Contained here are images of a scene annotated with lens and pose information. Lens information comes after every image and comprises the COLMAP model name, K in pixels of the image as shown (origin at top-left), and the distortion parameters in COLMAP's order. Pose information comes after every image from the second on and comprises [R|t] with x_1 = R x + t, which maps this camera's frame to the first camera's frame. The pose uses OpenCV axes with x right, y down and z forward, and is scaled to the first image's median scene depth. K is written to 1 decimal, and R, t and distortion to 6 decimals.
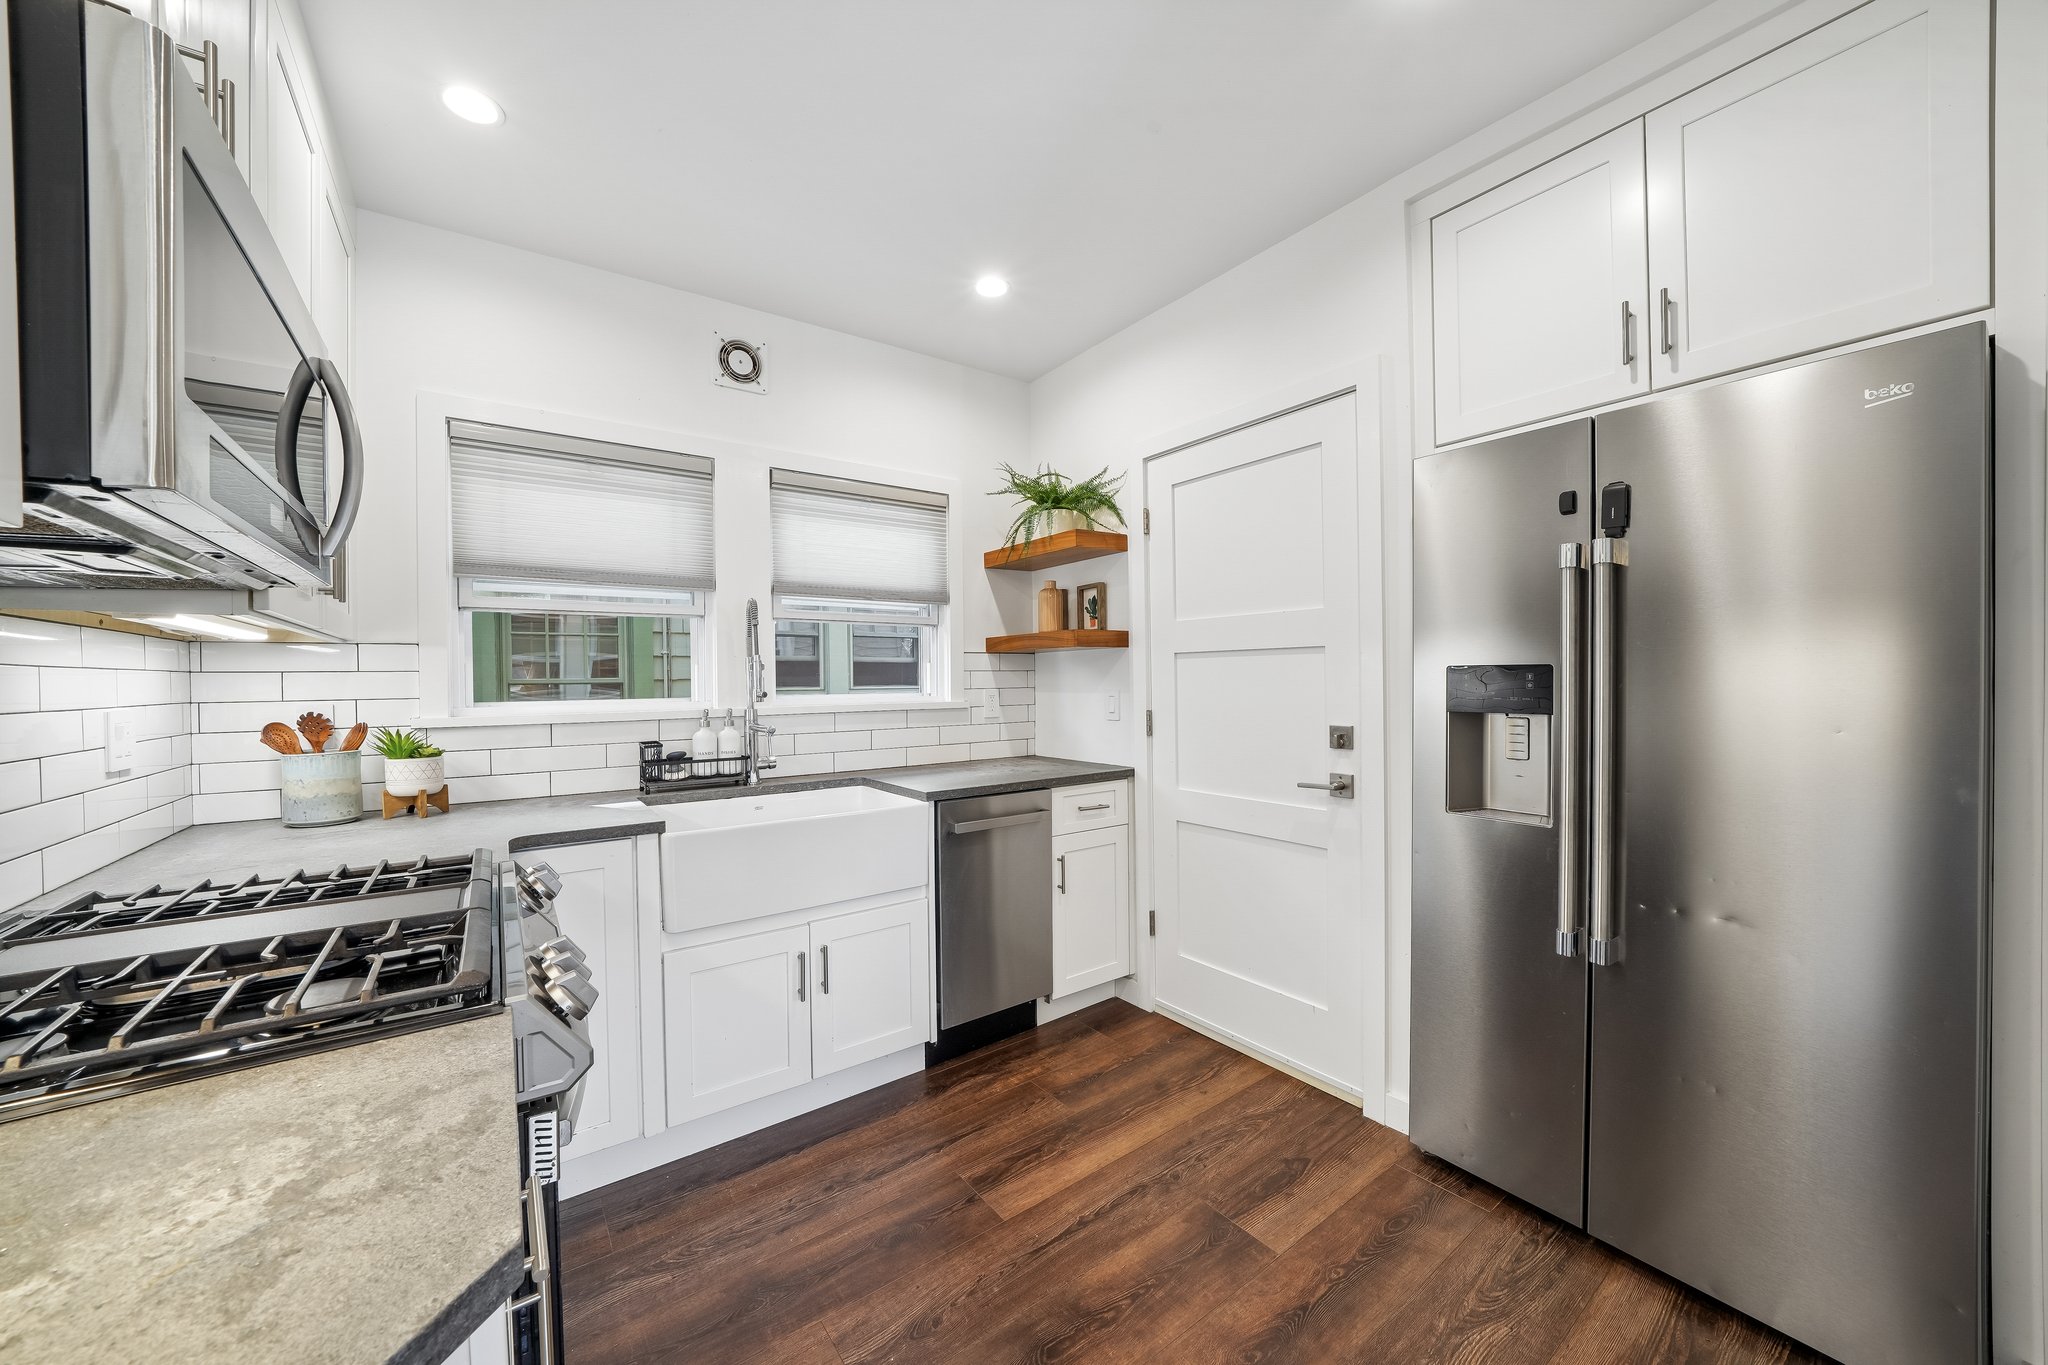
lens RADIAL K [[725.0, 0, 1023.5], [0, 725.0, 679.1], [0, 0, 1]] dist [-0.017530, 0.000230]
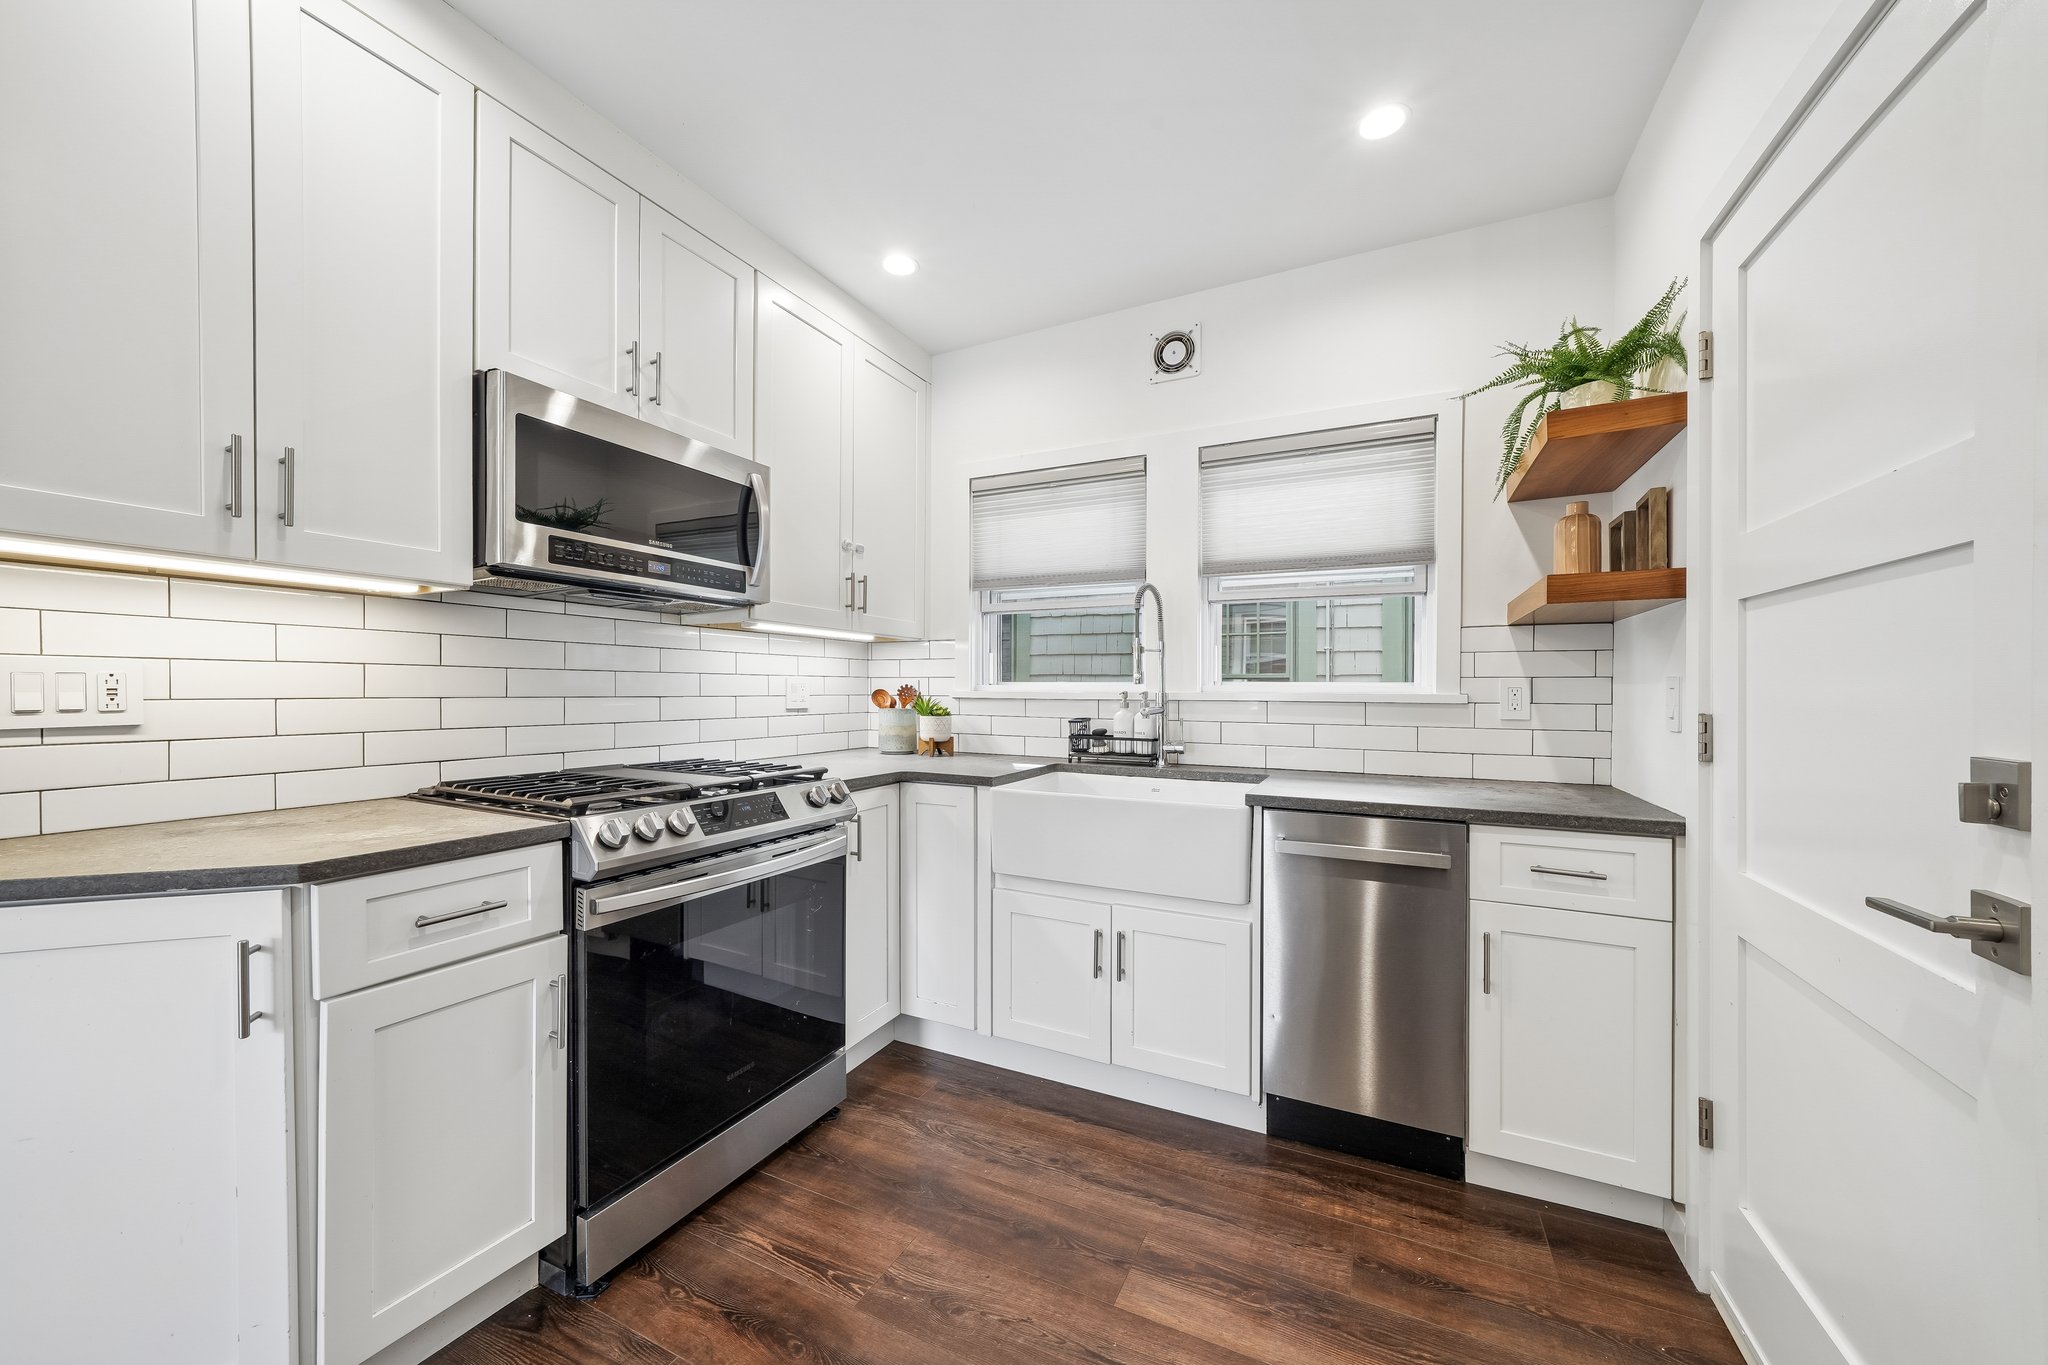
lens RADIAL K [[743.8, 0, 1025.2], [0, 743.8, 680.2], [0, 0, 1]] dist [-0.000822, -0.000060]
pose [[0.470048, 0.006316, -0.882619, 0.494109], [-0.007825, 0.999965, 0.002988, 0.023927], [0.882606, 0.005502, 0.470080, 0.367551]]
